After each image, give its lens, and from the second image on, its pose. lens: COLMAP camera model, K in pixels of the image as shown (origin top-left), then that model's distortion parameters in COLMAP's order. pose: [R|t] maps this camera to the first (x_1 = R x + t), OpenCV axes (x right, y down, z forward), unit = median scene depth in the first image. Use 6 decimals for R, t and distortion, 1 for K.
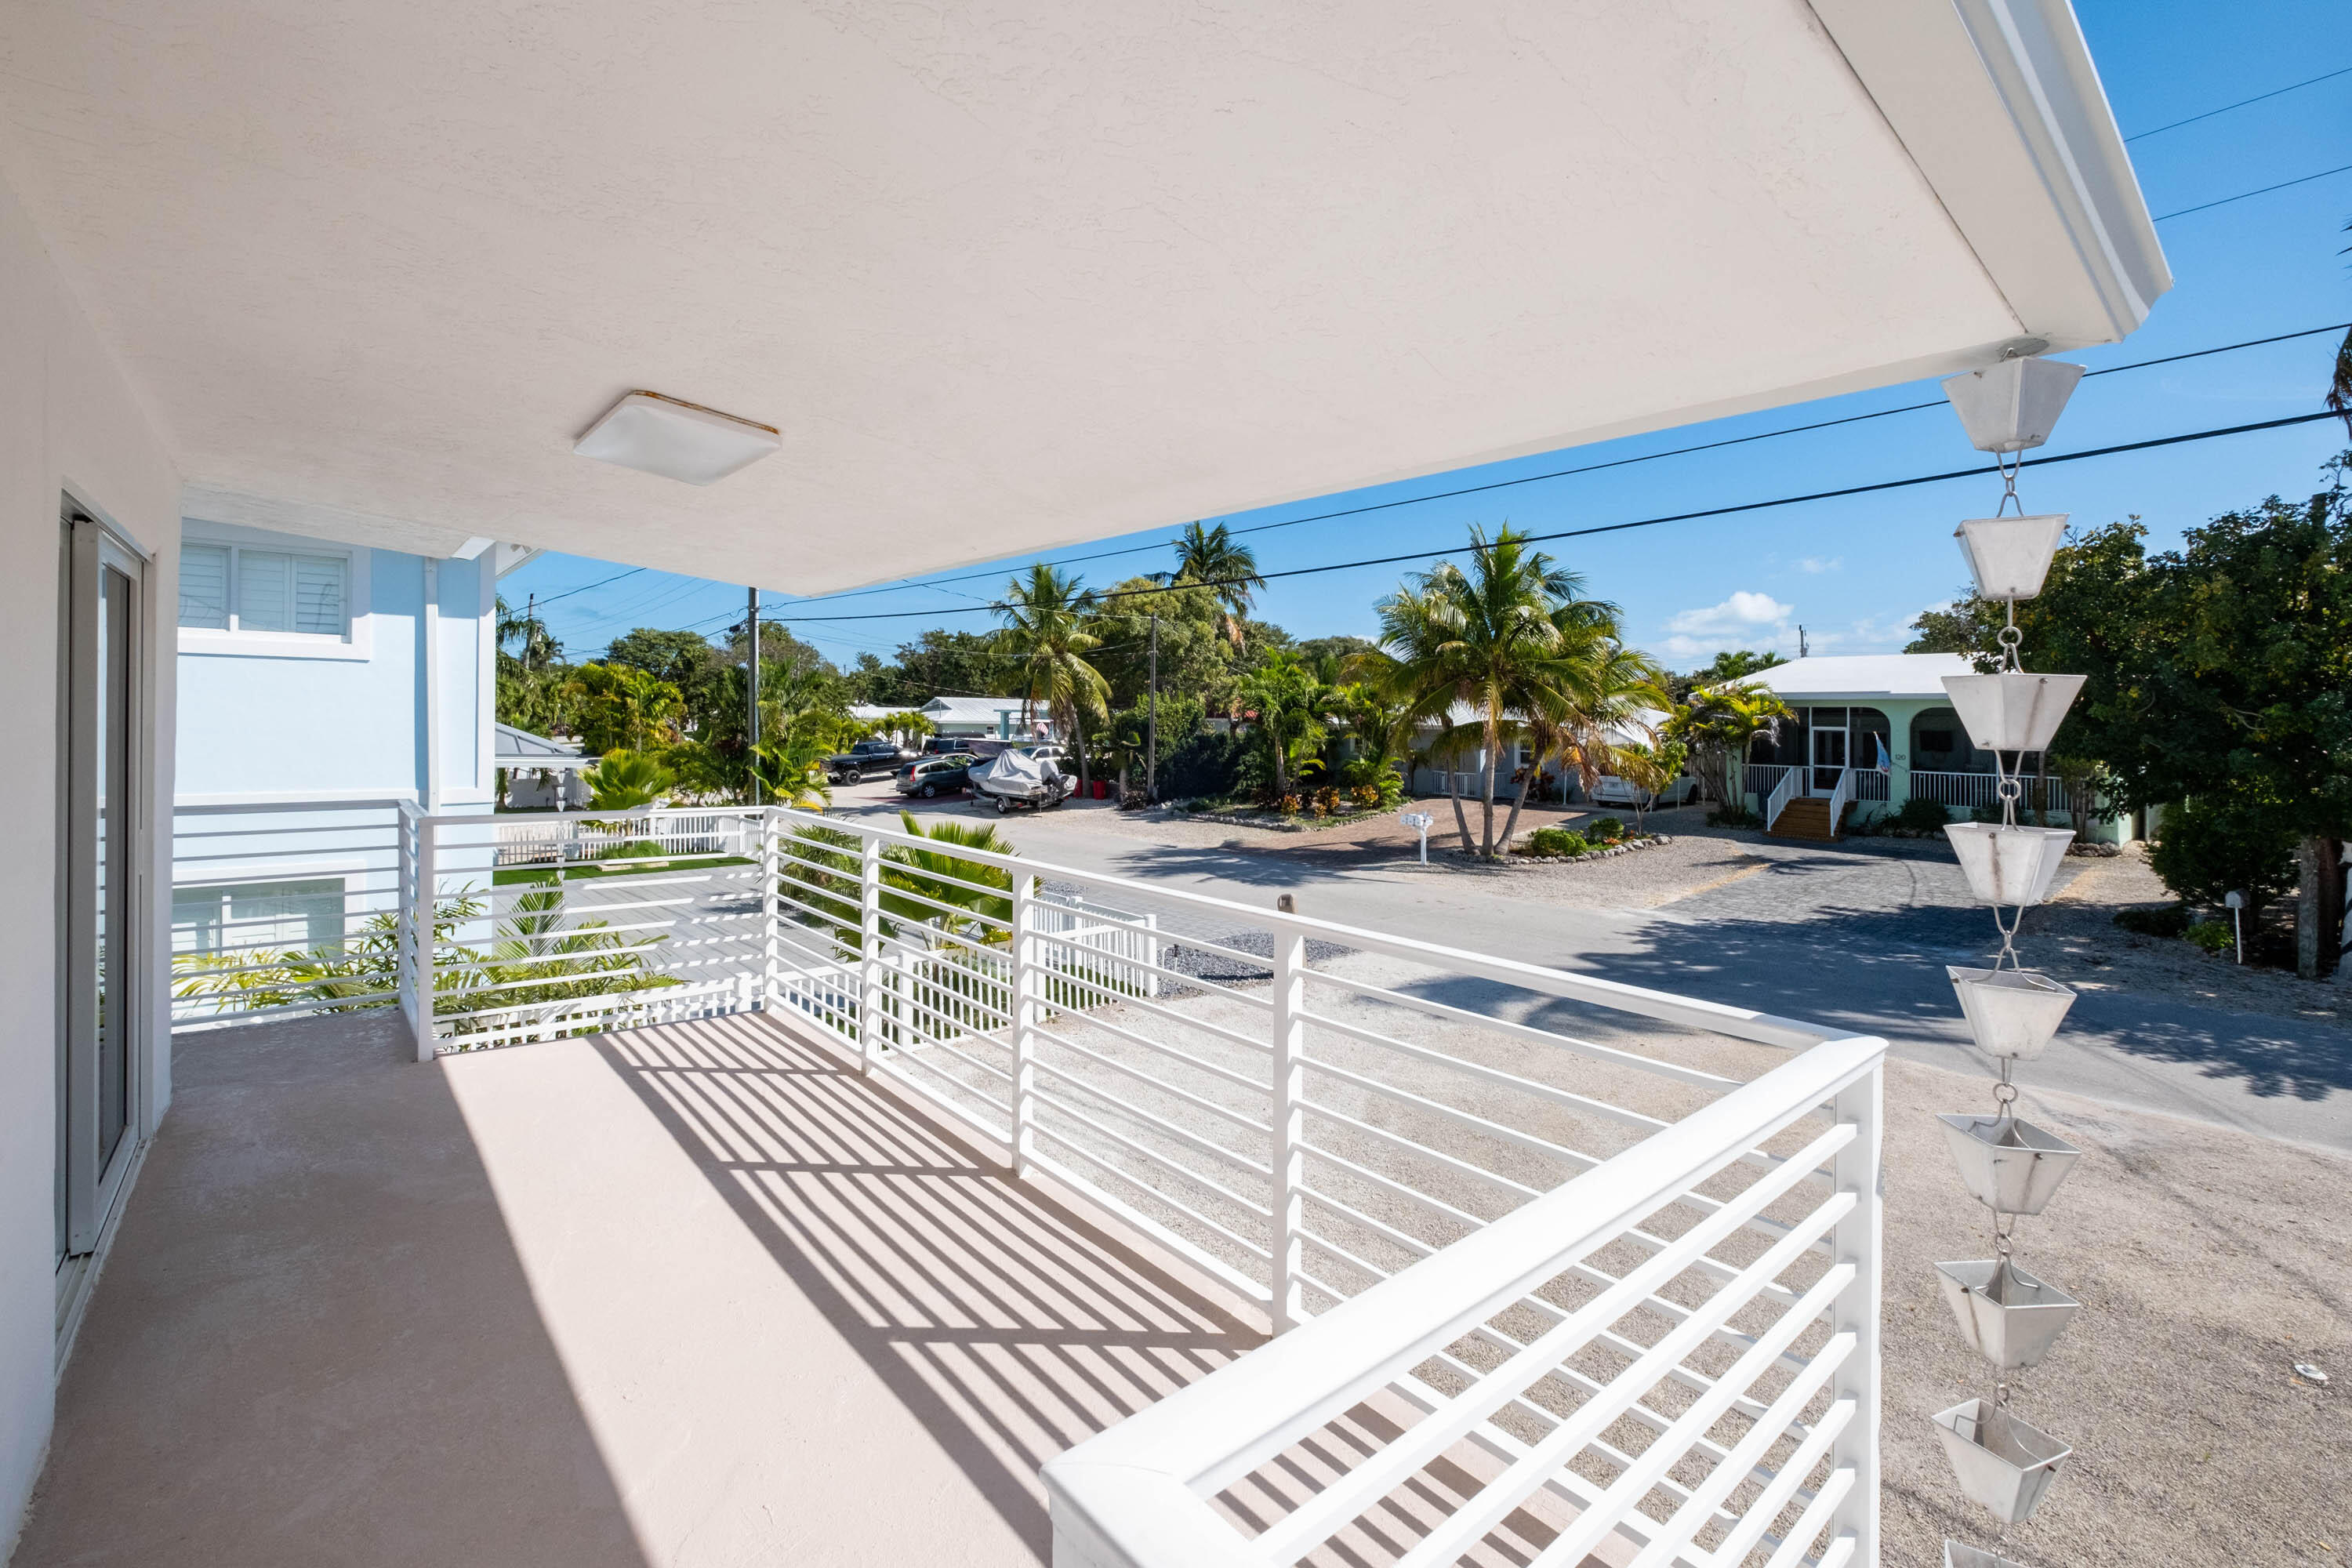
lens RADIAL K [[1028.2, 0, 1176.4], [0, 1028.2, 713.7], [0, 0, 1]] dist [-0.003018, -0.000024]
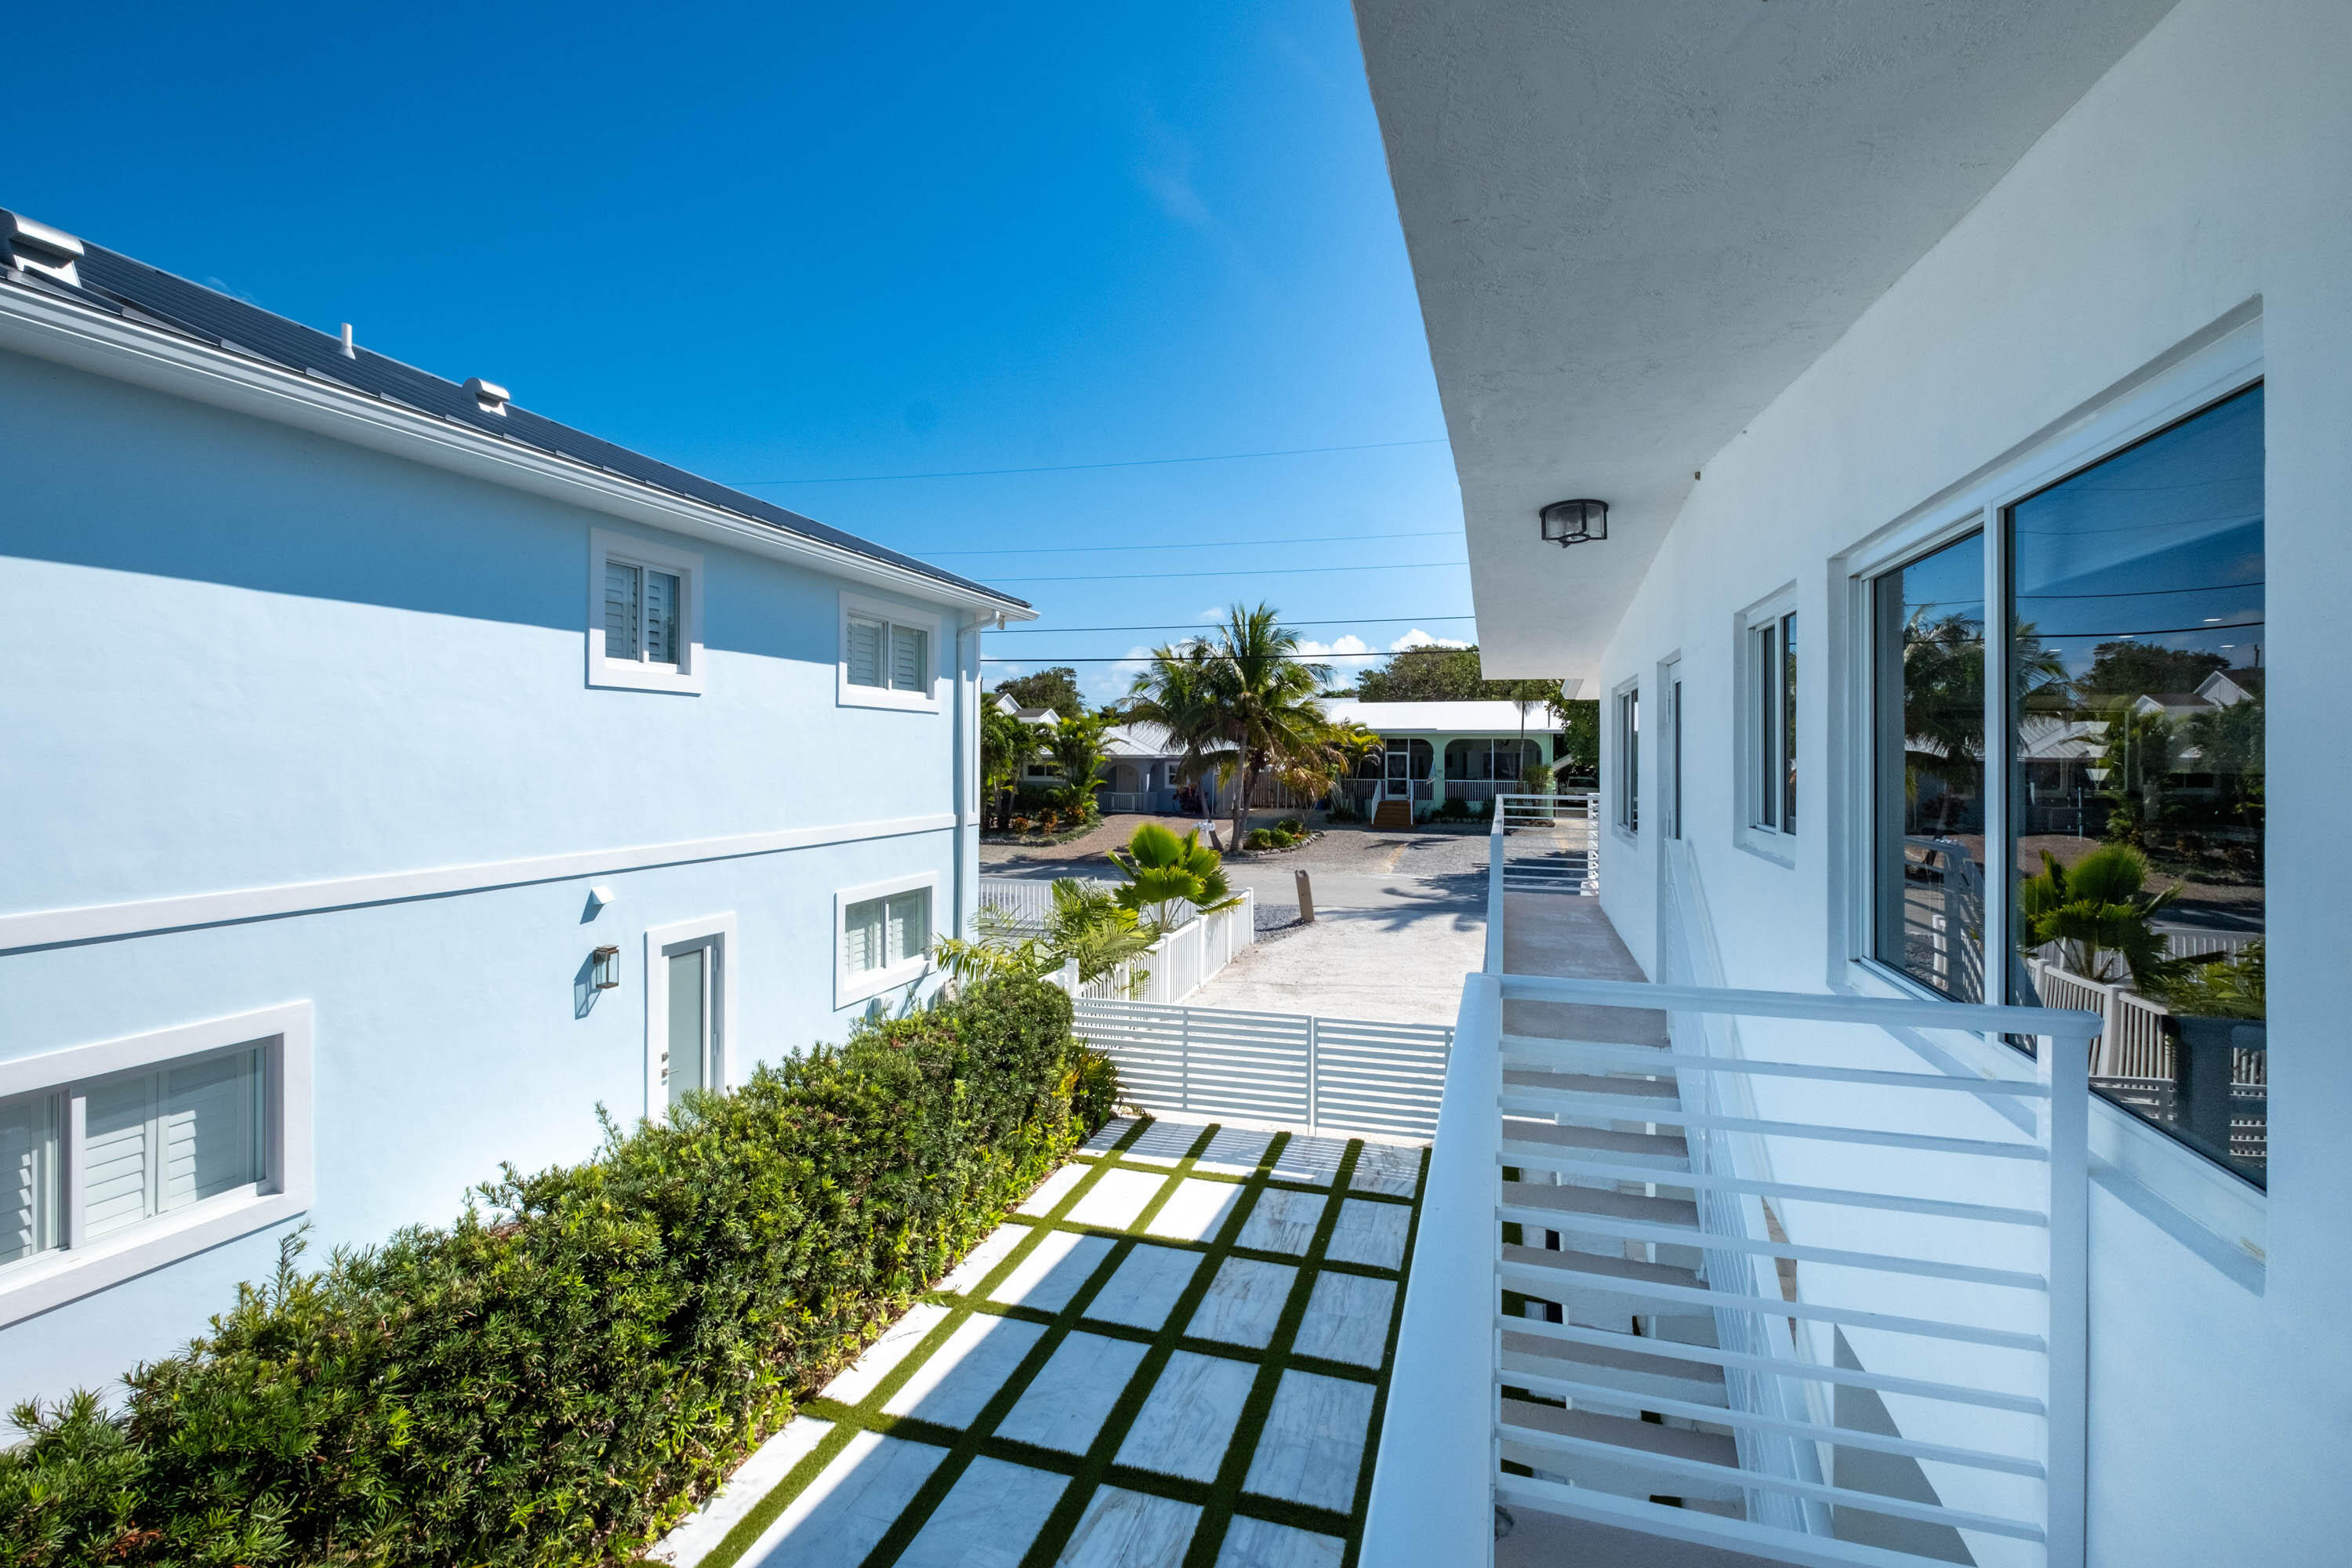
lens RADIAL K [[1008.5, 0, 1181.3], [0, 1008.5, 751.4], [0, 0, 1]] dist [-0.000203, 0.000038]
pose [[0.850786, -0.011566, 0.525386, -0.316505], [0.007461, 0.999923, 0.009931, -0.004171], [-0.525460, -0.004529, 0.850806, -0.059036]]
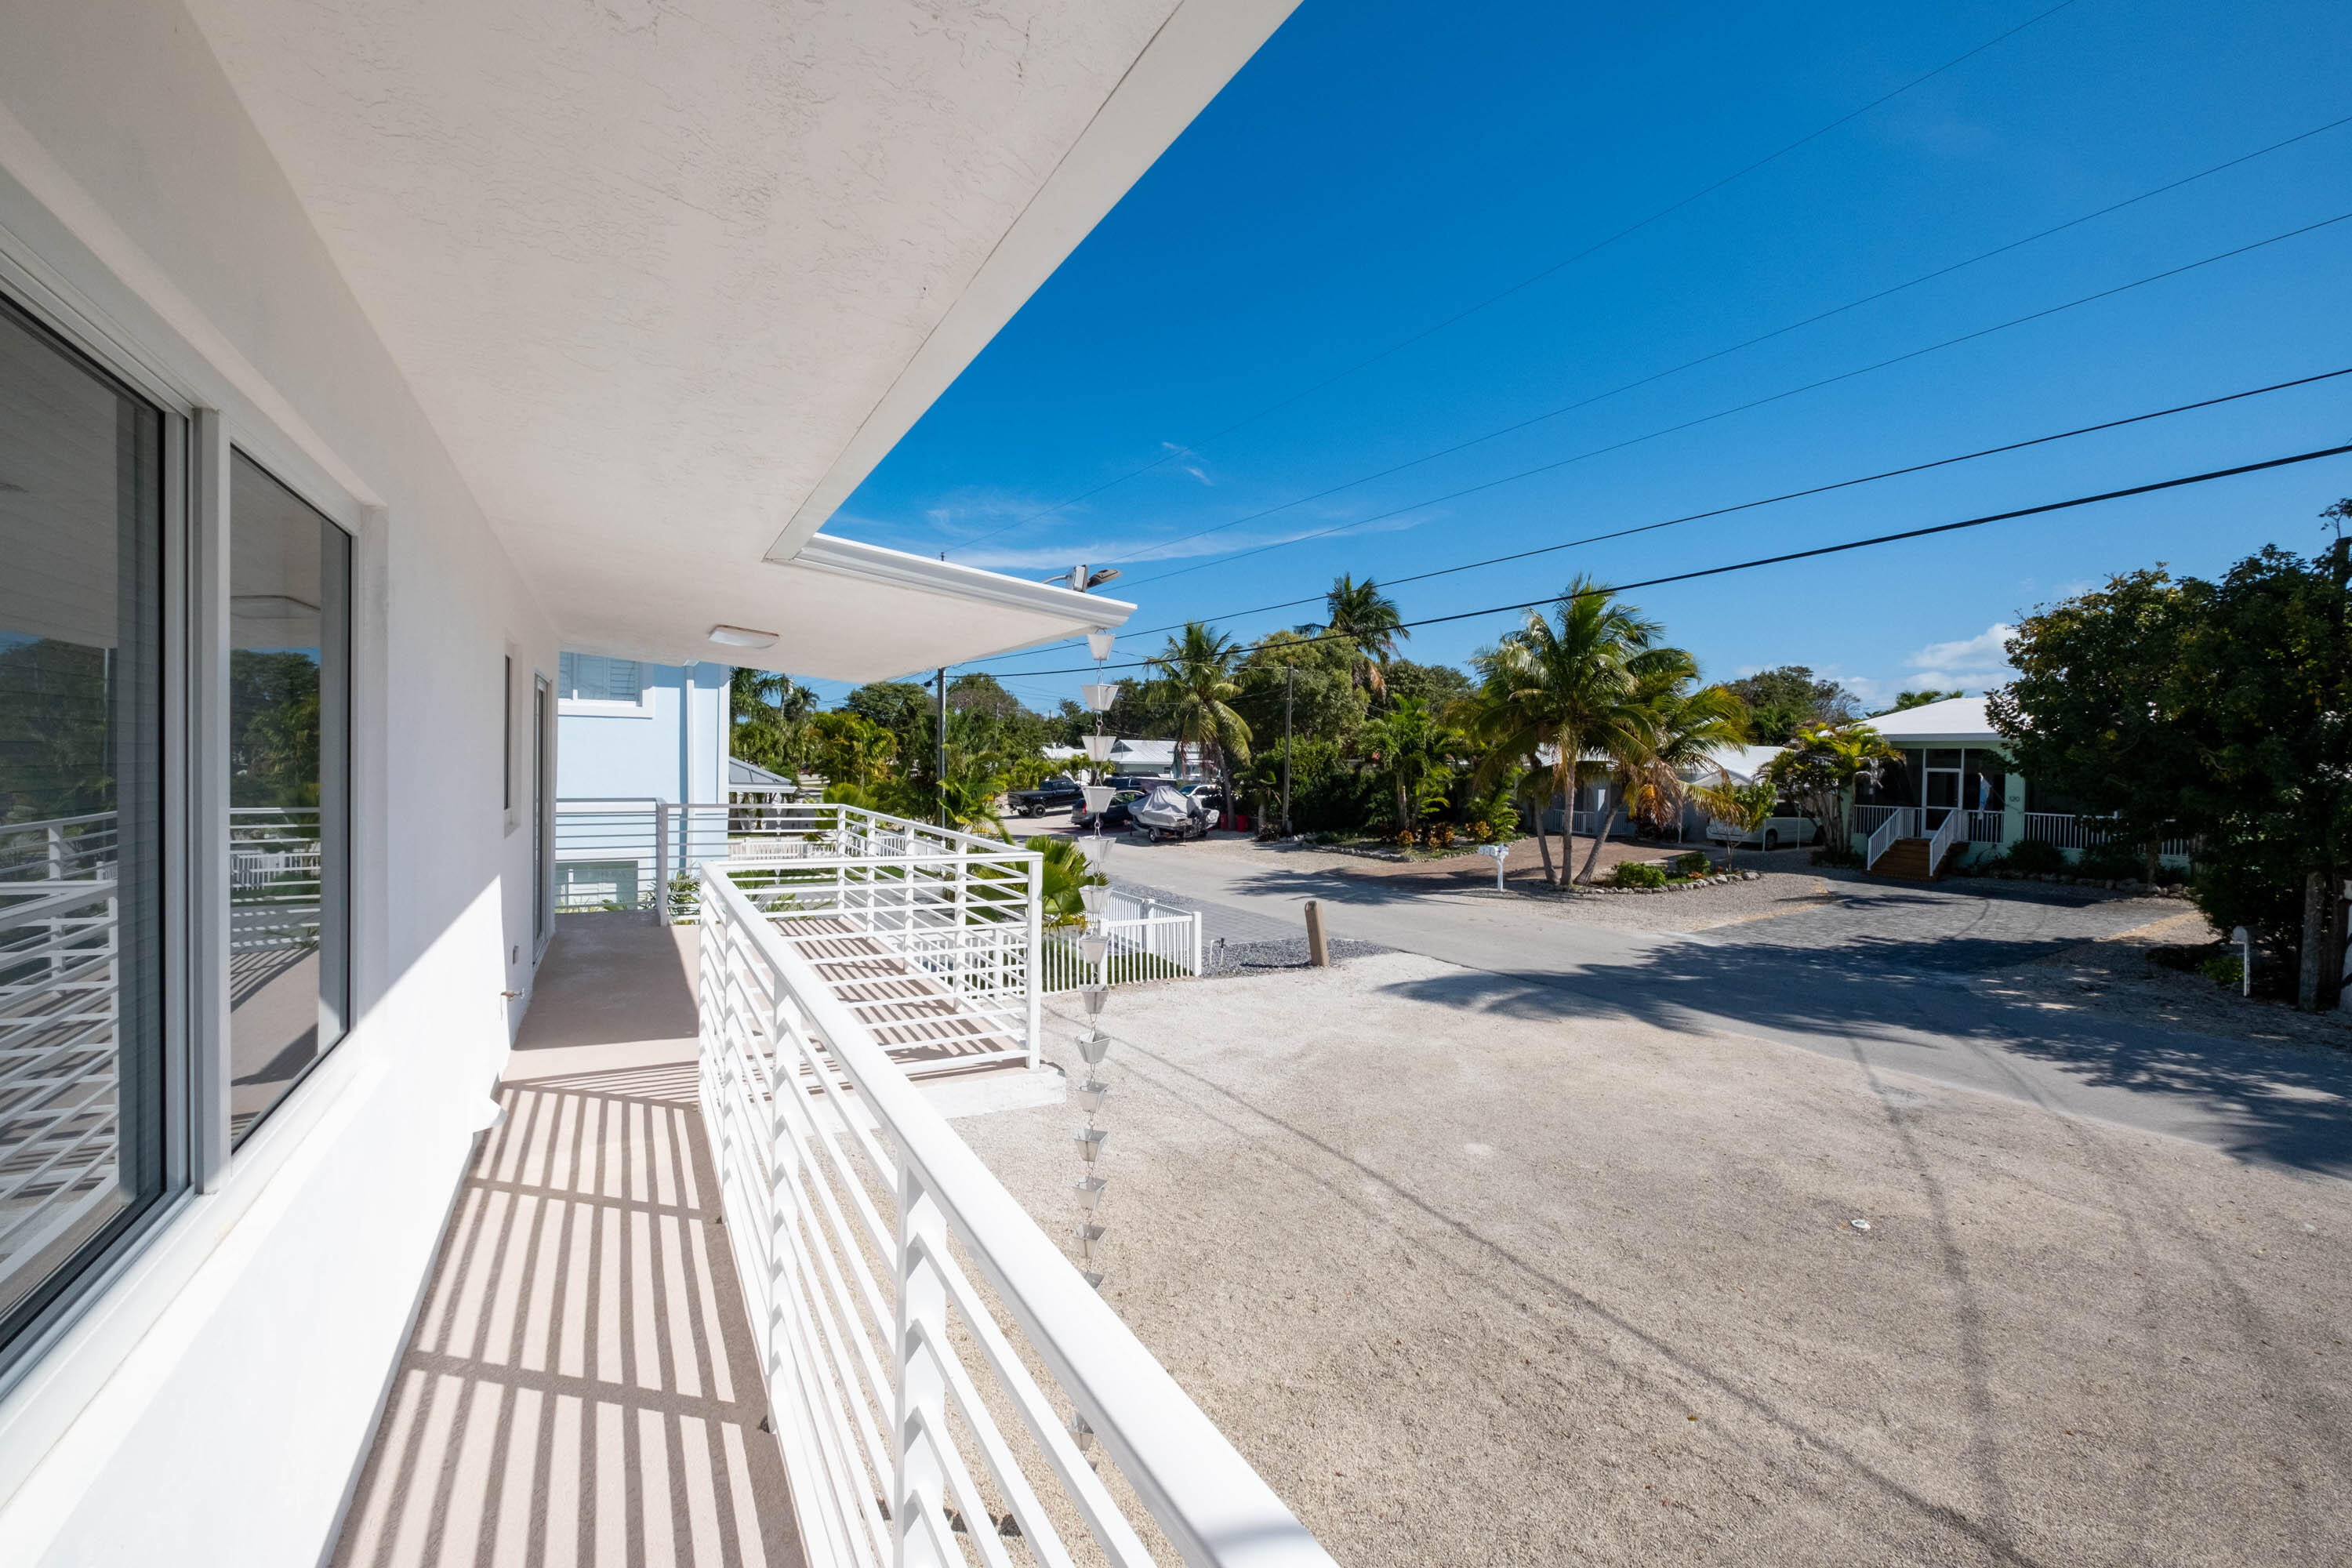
lens RADIAL K [[1008.5, 0, 1181.3], [0, 1008.5, 751.4], [0, 0, 1]] dist [-0.000203, 0.000038]
pose [[0.980880, 0.000223, -0.194614, 0.079766], [-0.001048, 0.999991, -0.004139, 0.000828], [0.194612, 0.004264, 0.980871, -0.091200]]
